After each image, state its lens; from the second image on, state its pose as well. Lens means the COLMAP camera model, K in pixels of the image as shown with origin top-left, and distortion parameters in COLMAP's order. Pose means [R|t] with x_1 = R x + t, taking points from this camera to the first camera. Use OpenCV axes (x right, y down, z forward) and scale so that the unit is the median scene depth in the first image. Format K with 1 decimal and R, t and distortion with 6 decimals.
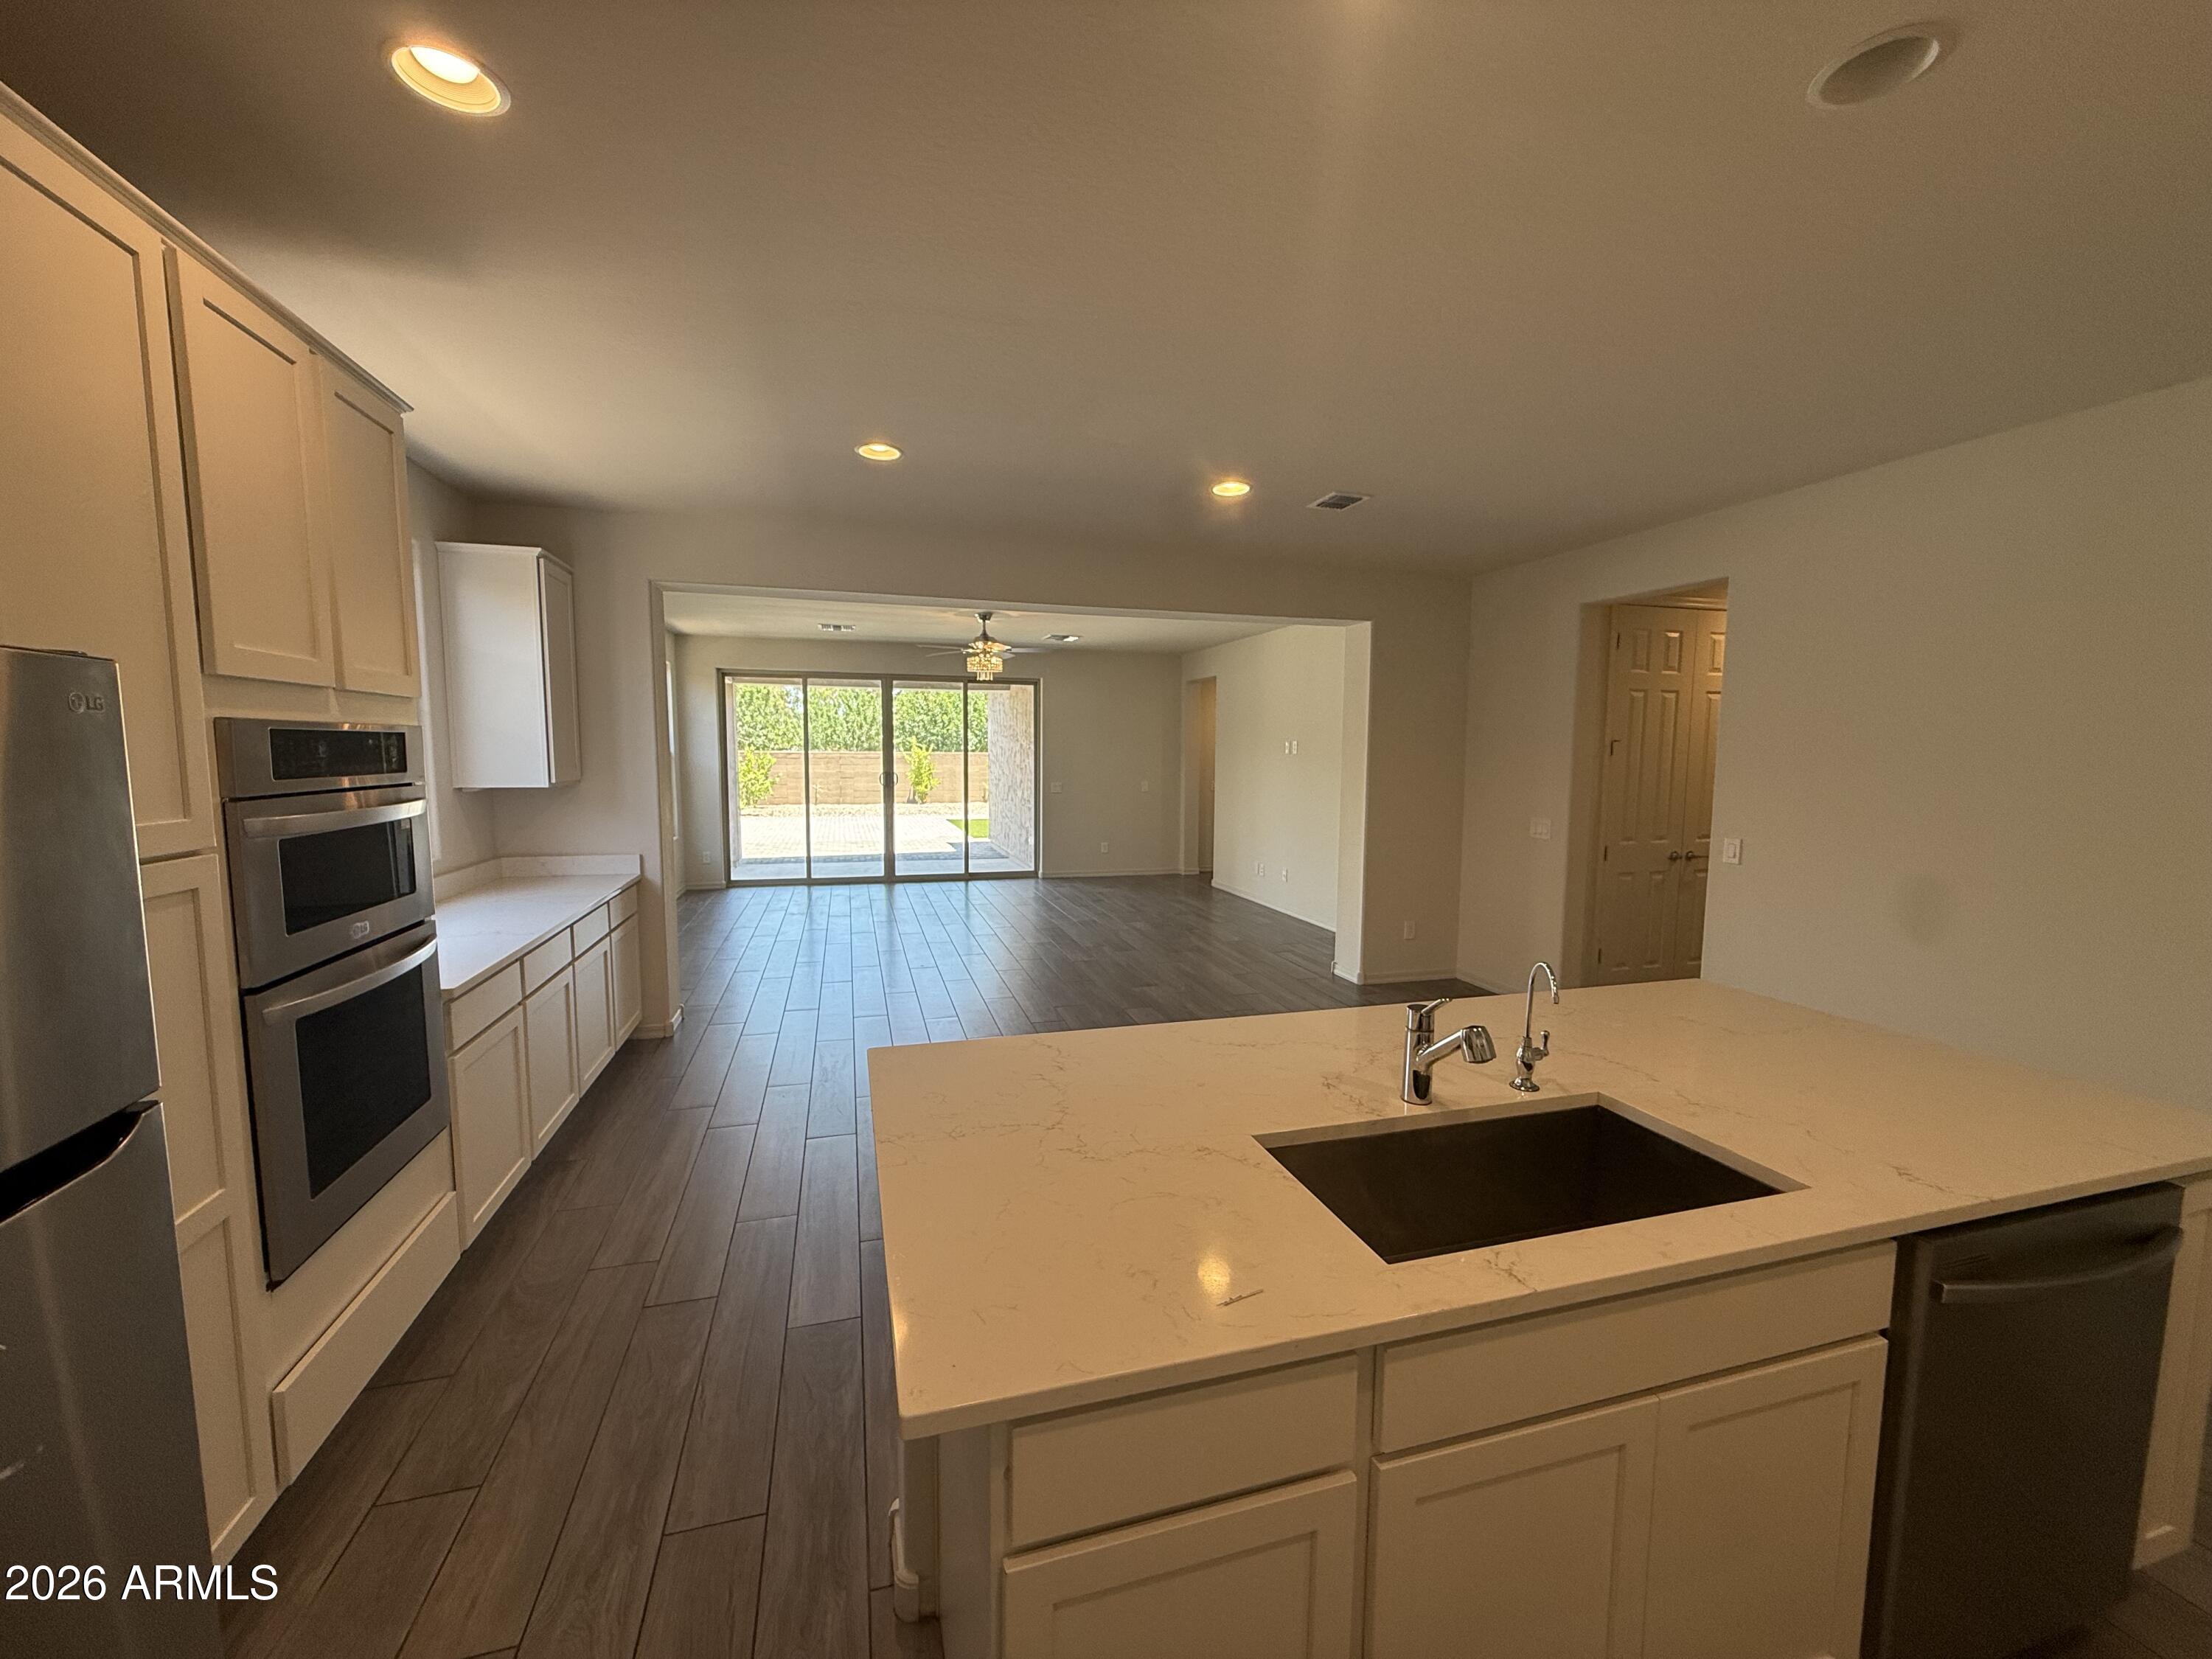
lens RADIAL K [[878.8, 0, 1102.3], [0, 878.8, 831.2], [0, 0, 1]] dist [0.000114, 0.000523]
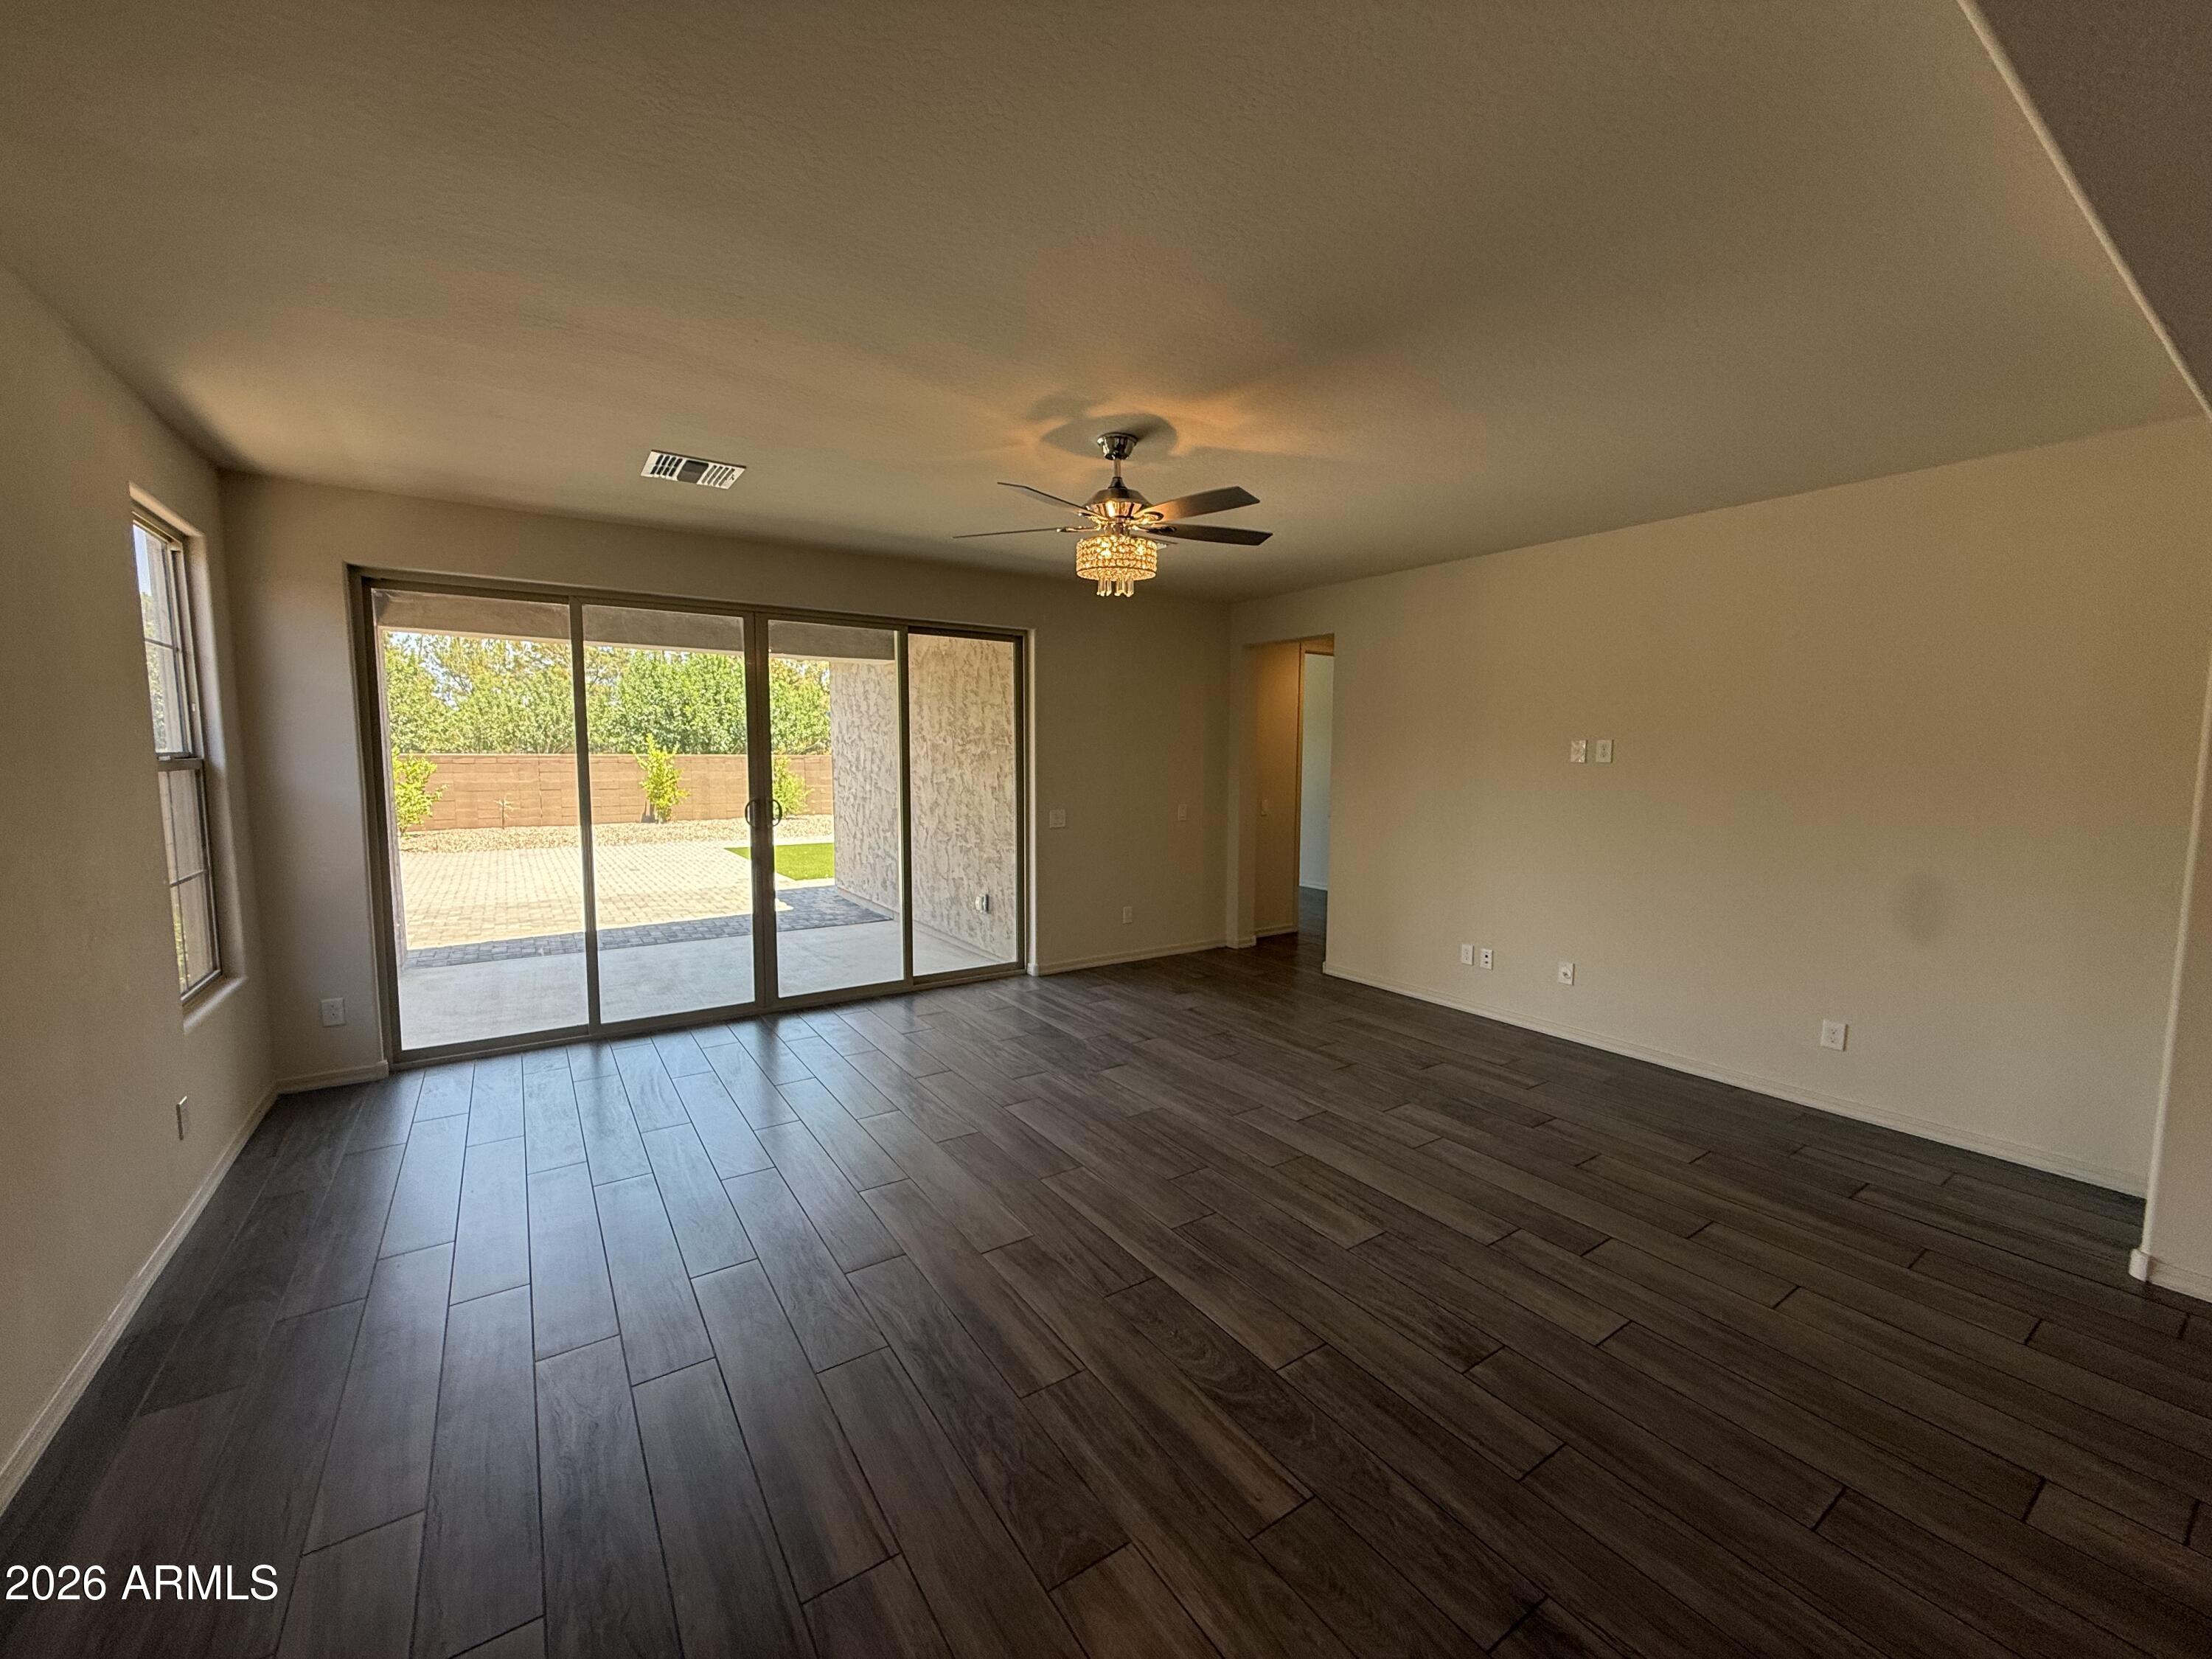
lens RADIAL K [[878.8, 0, 1095.3], [0, 878.8, 836.1], [0, 0, 1]] dist [0.000114, 0.000523]
pose [[0.954173, -0.030855, 0.297661, -0.203531], [0.029107, 0.999523, 0.010305, -0.044207], [-0.297837, -0.001169, 0.954616, 0.441699]]
